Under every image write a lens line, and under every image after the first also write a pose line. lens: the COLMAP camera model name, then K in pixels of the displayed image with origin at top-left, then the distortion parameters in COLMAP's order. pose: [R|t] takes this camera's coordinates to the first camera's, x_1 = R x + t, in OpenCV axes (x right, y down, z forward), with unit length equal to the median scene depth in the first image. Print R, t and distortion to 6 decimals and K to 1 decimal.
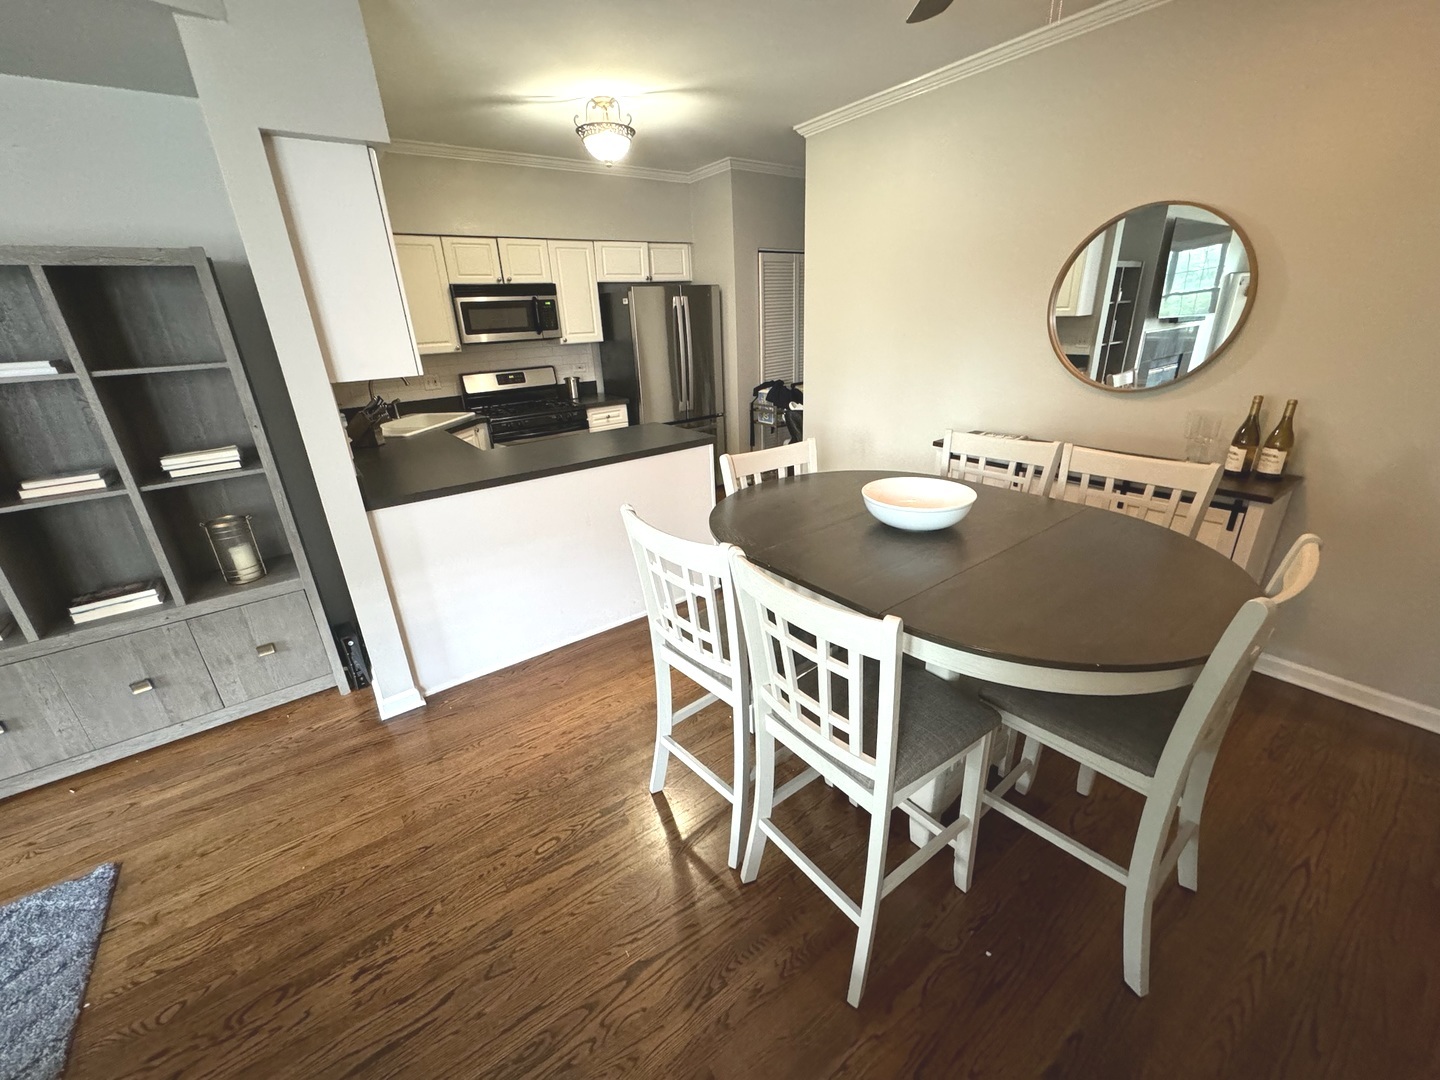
lens RADIAL K [[574.2, 0, 719.3], [0, 574.2, 537.8], [0, 0, 1]] dist [-0.001945, 0.000093]
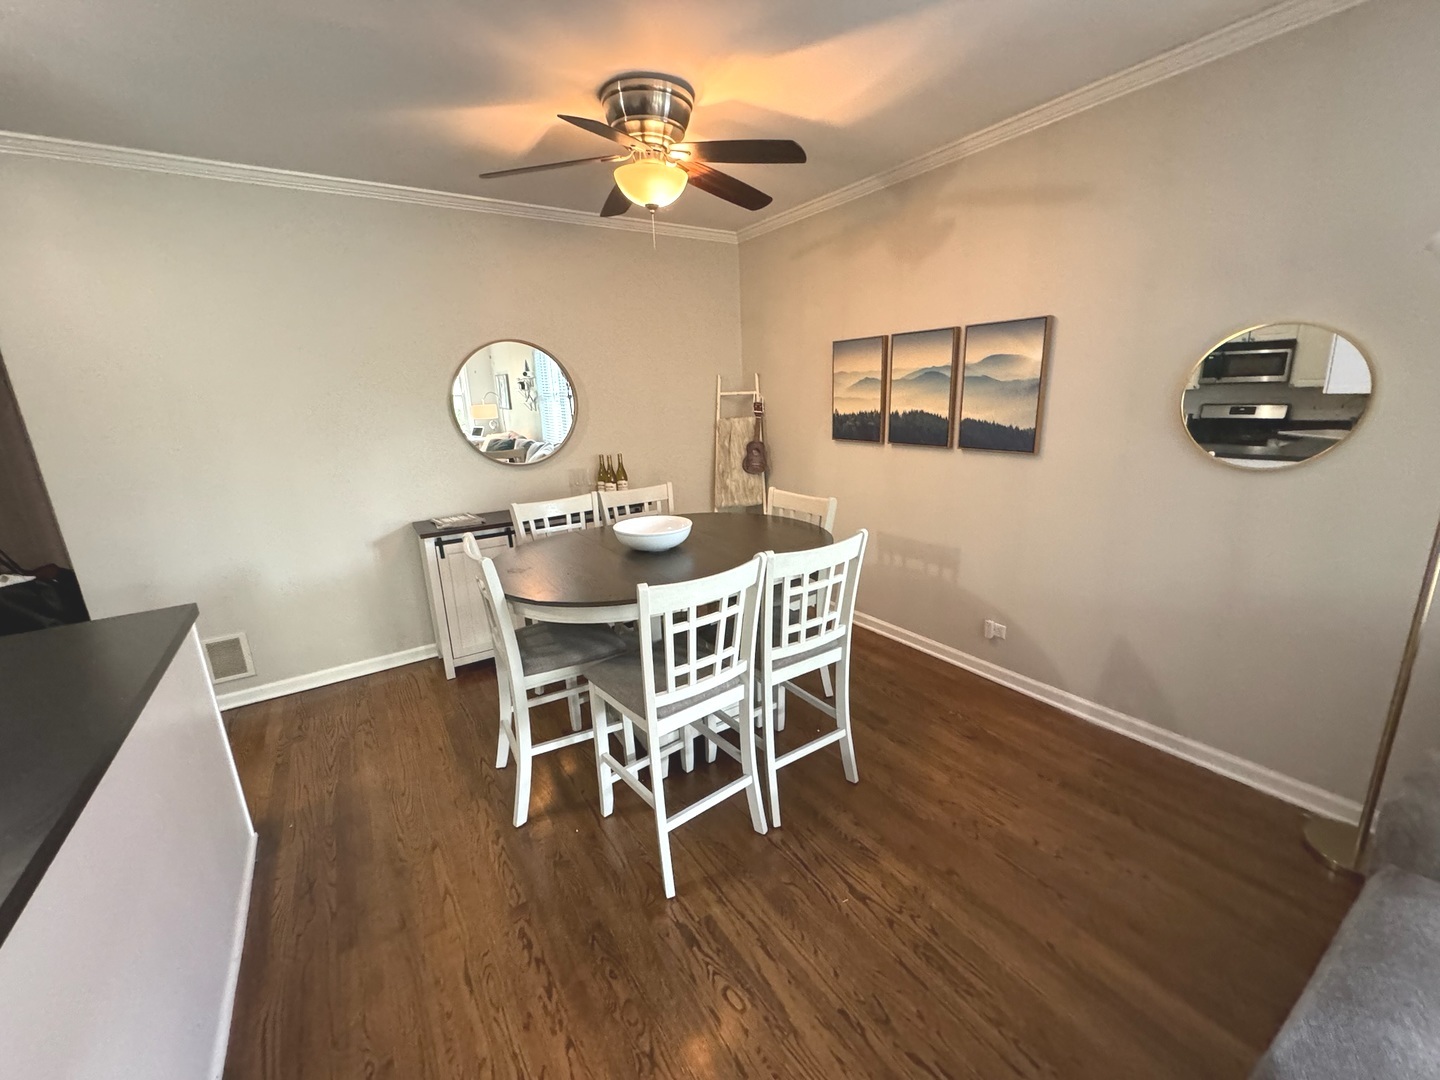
lens RADIAL K [[574.2, 0, 719.3], [0, 574.2, 537.8], [0, 0, 1]] dist [-0.001945, 0.000093]
pose [[0.052793, -0.211279, 0.975999, -0.817369], [0.399889, 0.900049, 0.173207, -0.183438], [-0.915042, 0.381147, 0.132004, 0.551960]]
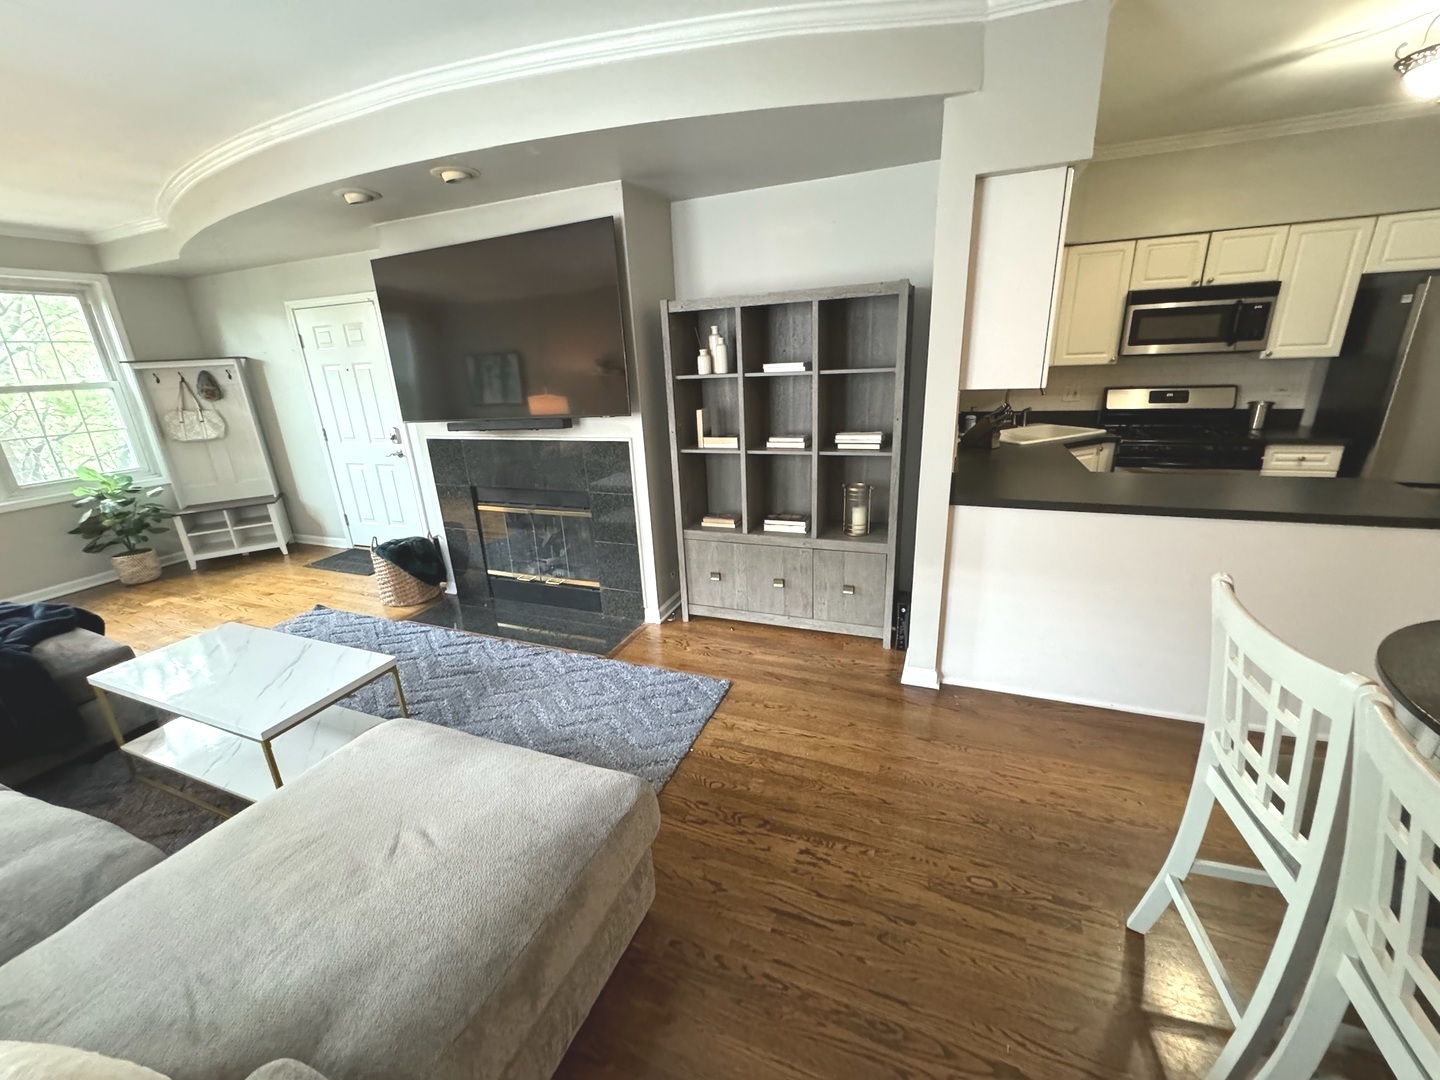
lens RADIAL K [[574.2, 0, 719.3], [0, 574.2, 537.8], [0, 0, 1]] dist [-0.001945, 0.000093]
pose [[0.526945, 0.278300, -0.803043, 0.066040], [-0.286889, 0.947655, 0.140164, -0.013509], [0.800015, 0.156525, 0.579203, 0.004075]]
